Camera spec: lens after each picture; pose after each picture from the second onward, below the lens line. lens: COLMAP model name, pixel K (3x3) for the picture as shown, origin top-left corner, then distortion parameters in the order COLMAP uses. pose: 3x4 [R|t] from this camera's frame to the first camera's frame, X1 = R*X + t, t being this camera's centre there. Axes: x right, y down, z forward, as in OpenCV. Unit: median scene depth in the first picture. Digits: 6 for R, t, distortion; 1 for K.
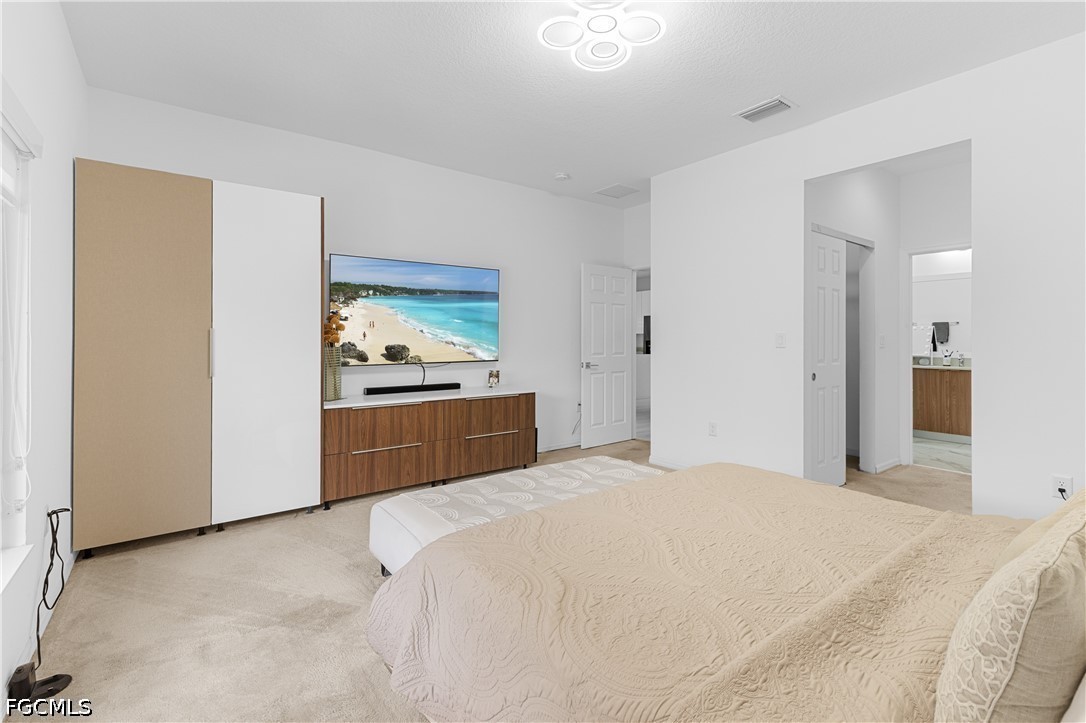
lens RADIAL K [[486.1, 0, 543.3], [0, 486.1, 359.2], [0, 0, 1]] dist [0.009482, 0.000286]
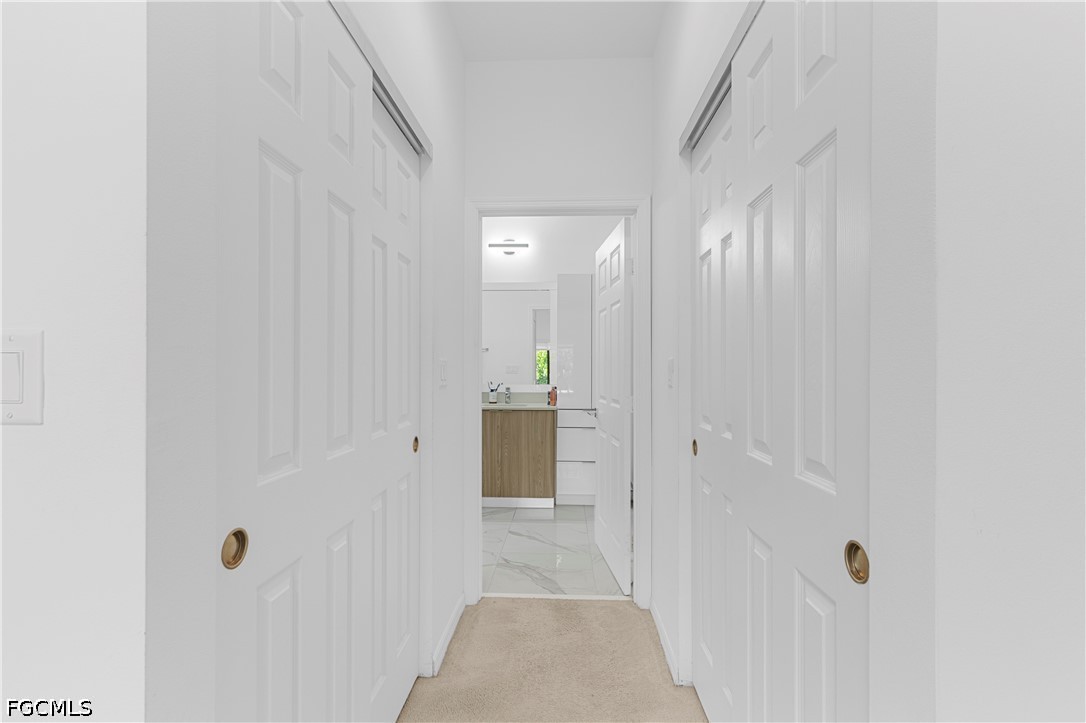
lens RADIAL K [[495.3, 0, 542.1], [0, 495.3, 376.2], [0, 0, 1]] dist [-0.001566, -0.000293]
pose [[0.634027, -0.004427, 0.773298, 0.301351], [0.018425, 0.999786, -0.009383, -0.020221], [-0.773091, 0.020197, 0.633973, 0.484210]]
